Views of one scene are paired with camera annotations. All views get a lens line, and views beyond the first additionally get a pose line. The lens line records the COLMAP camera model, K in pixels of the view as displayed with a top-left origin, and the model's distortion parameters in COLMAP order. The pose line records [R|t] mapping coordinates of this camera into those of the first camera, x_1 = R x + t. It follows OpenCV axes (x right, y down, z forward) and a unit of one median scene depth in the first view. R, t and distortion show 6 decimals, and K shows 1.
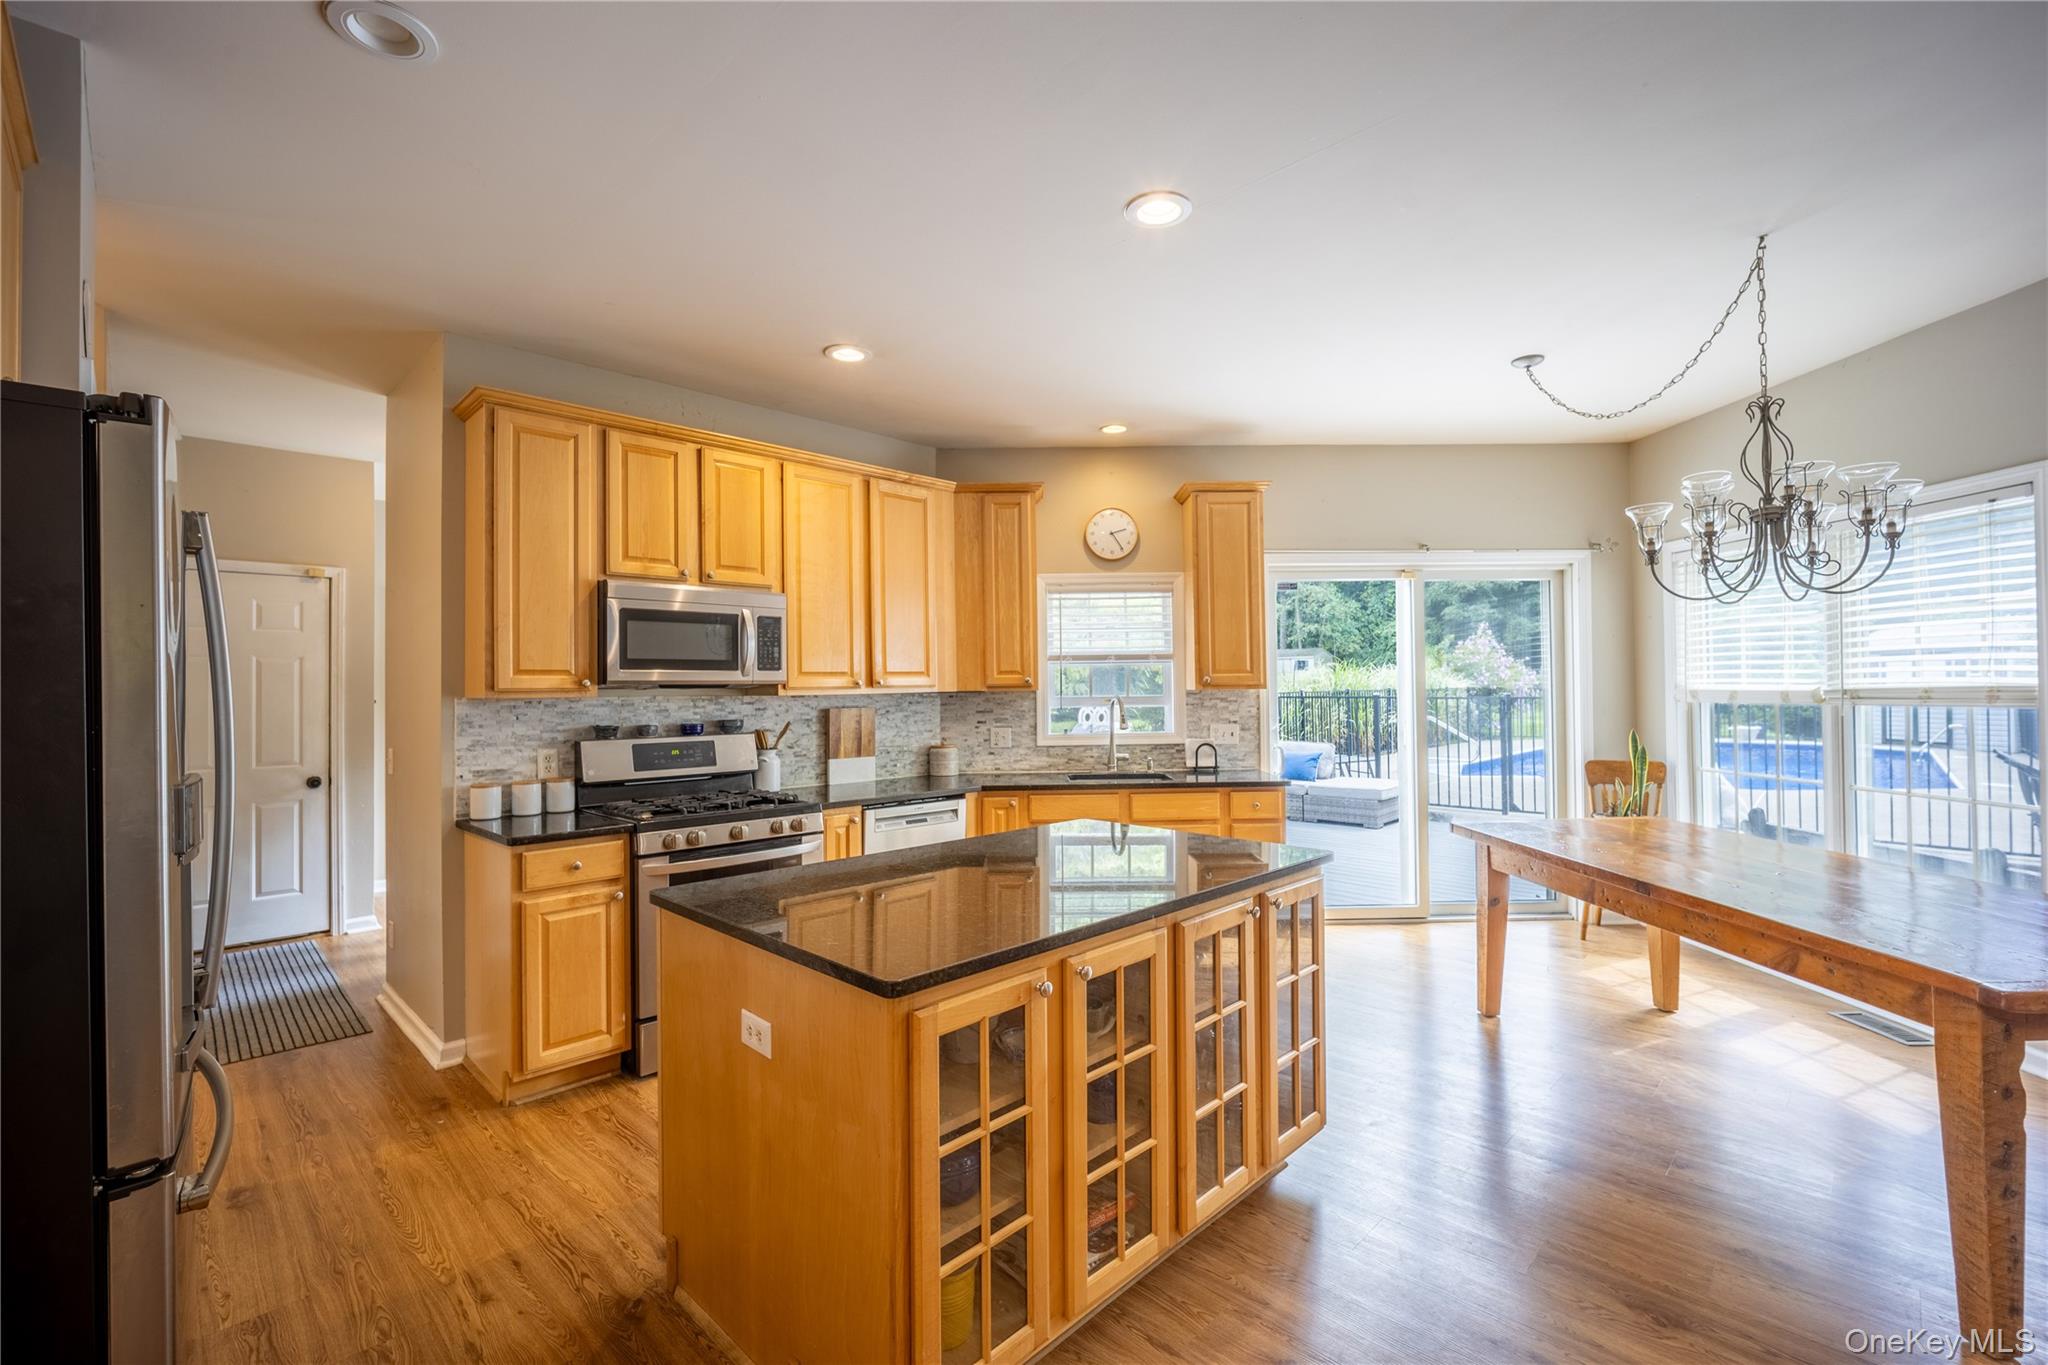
lens RADIAL K [[892.0, 0, 1040.5], [0, 892.0, 672.7], [0, 0, 1]] dist [-0.002845, 0.000082]
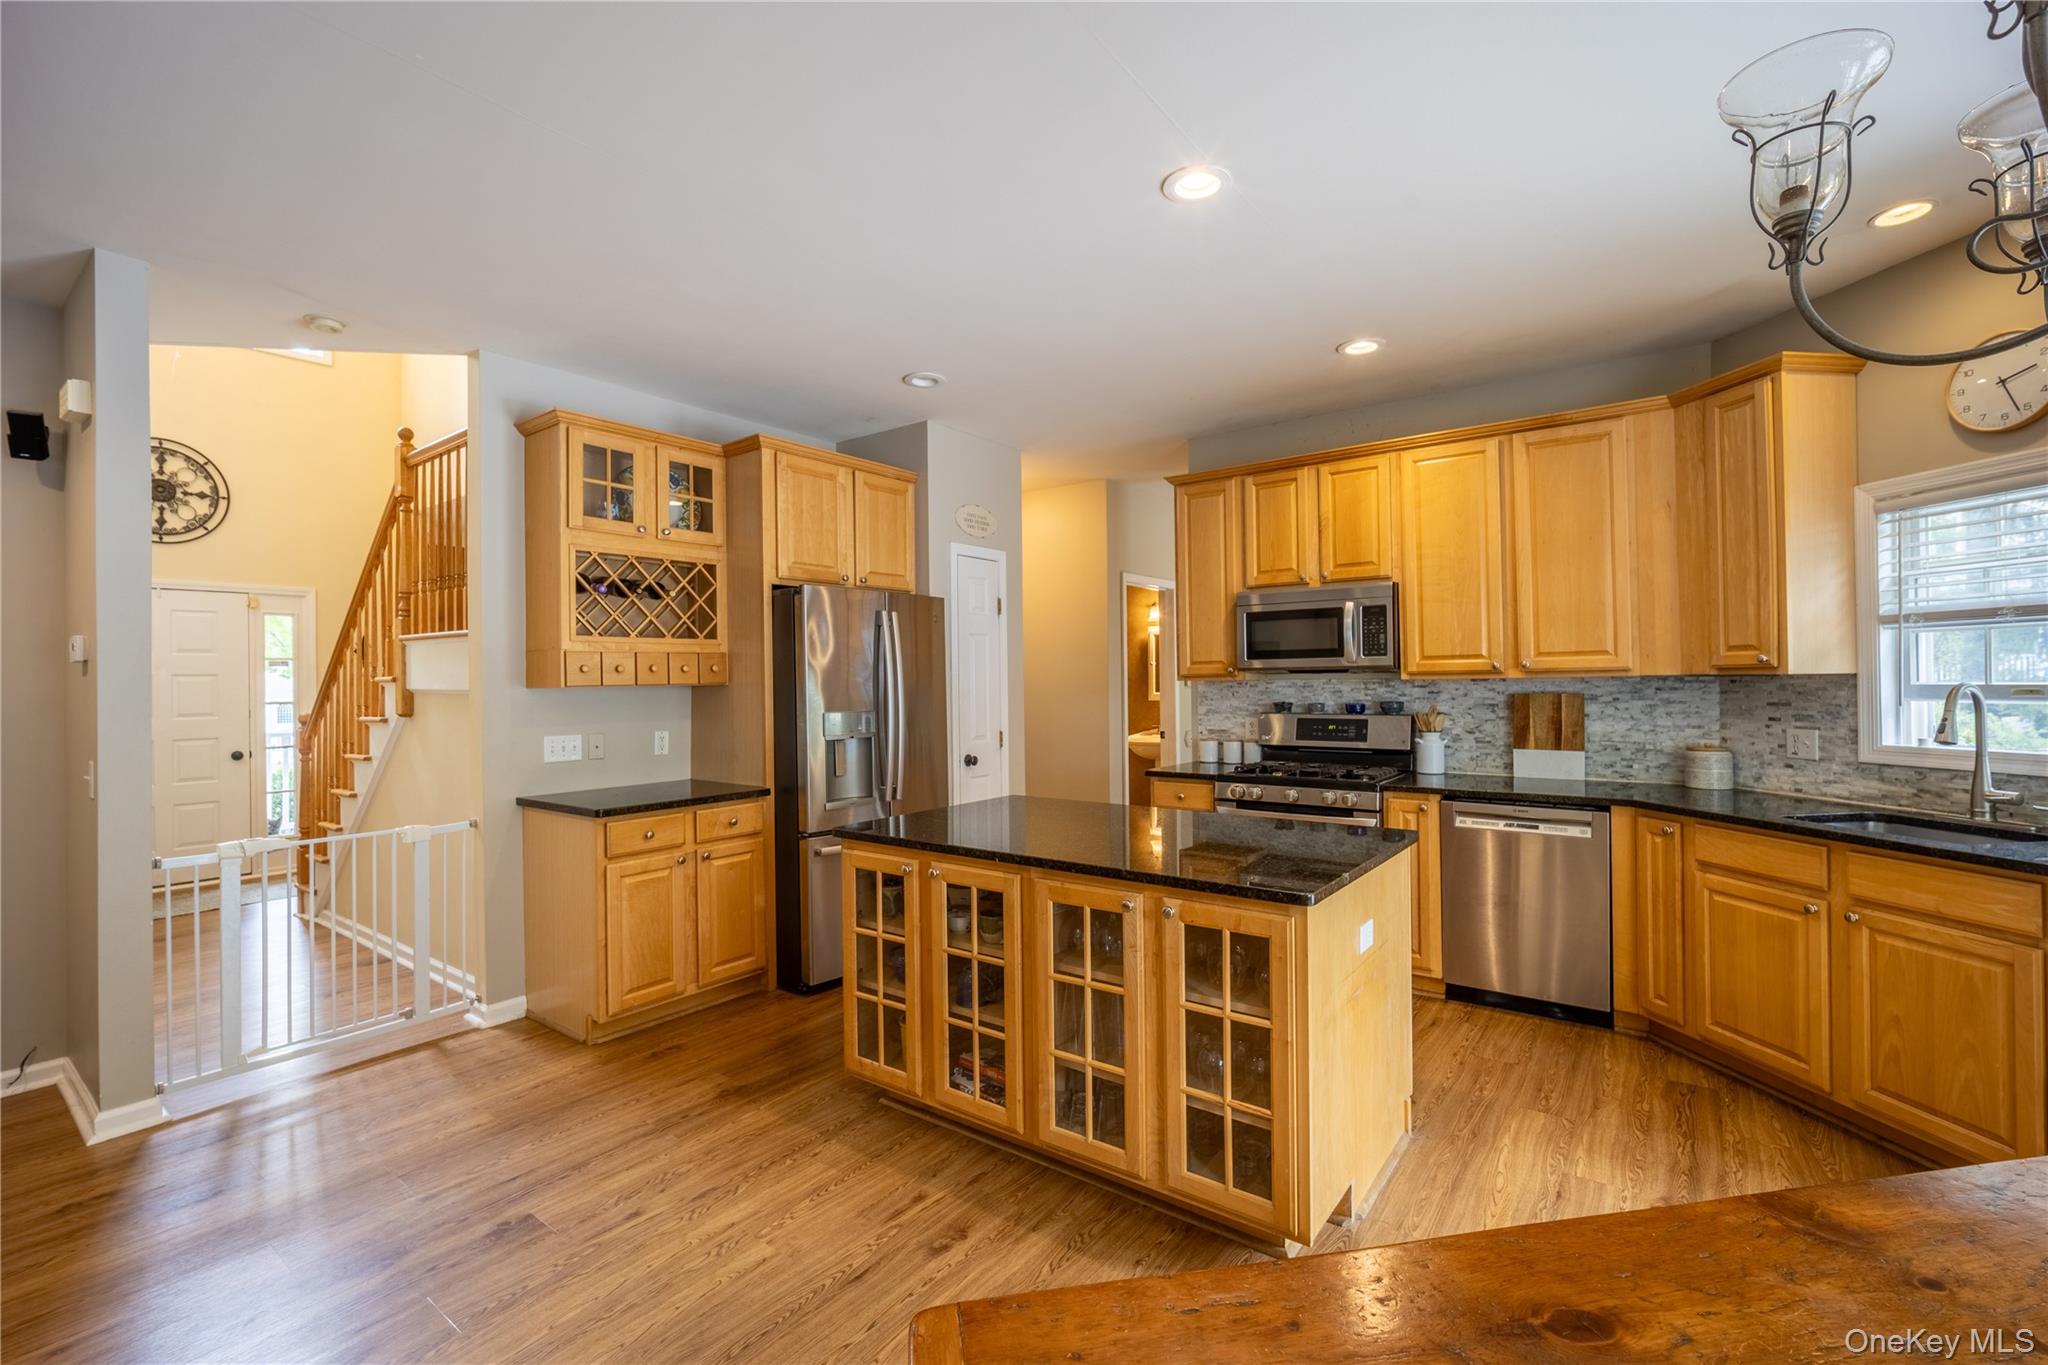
lens RADIAL K [[892.0, 0, 1029.2], [0, 892.0, 685.4], [0, 0, 1]] dist [-0.002845, 0.000082]
pose [[0.125755, 0.015064, -0.991947, 0.594338], [0.028230, 0.999425, 0.018756, 0.000443], [0.991660, -0.030362, 0.125258, 0.378604]]
